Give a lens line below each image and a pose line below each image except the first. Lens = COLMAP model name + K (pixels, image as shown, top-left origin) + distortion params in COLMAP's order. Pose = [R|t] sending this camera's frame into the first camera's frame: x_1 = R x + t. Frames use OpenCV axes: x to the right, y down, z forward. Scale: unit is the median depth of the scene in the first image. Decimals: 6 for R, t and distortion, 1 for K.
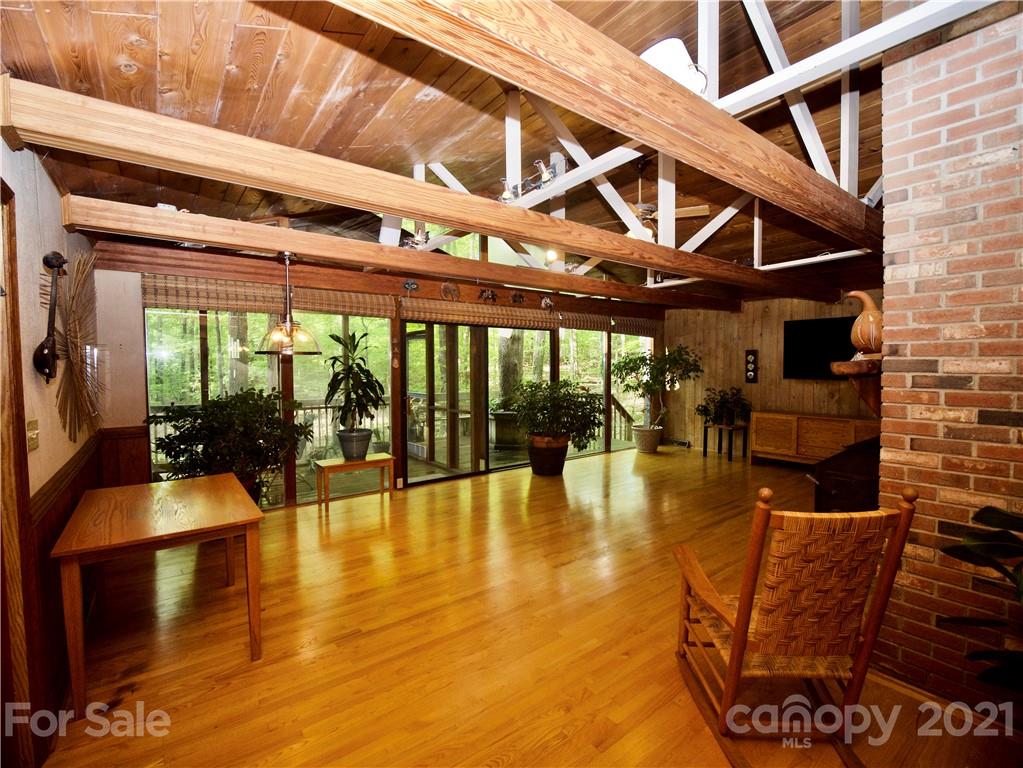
lens RADIAL K [[466.0, 0, 510.1], [0, 466.0, 382.1], [0, 0, 1]] dist [-0.004336, -0.001510]
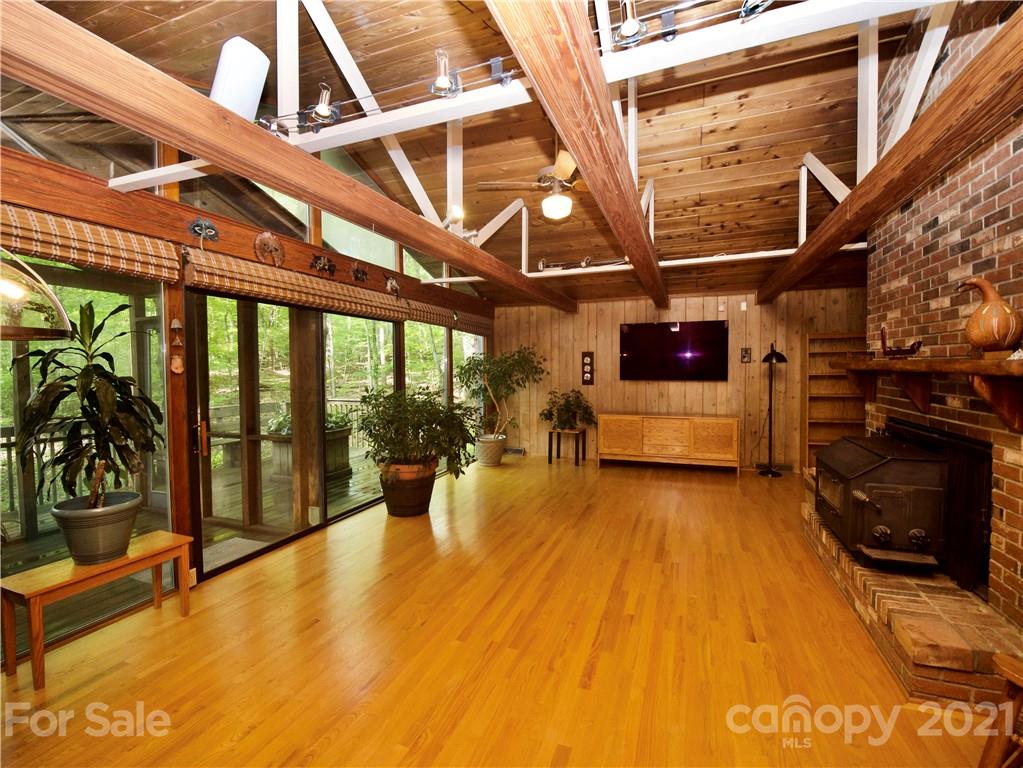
lens RADIAL K [[466.0, 0, 508.1], [0, 466.0, 387.6], [0, 0, 1]] dist [-0.004336, -0.001510]
pose [[0.848423, -0.025671, 0.528696, -0.165130], [0.022316, 0.999670, 0.012726, -0.009705], [-0.528848, 0.001001, 0.848716, 0.257923]]
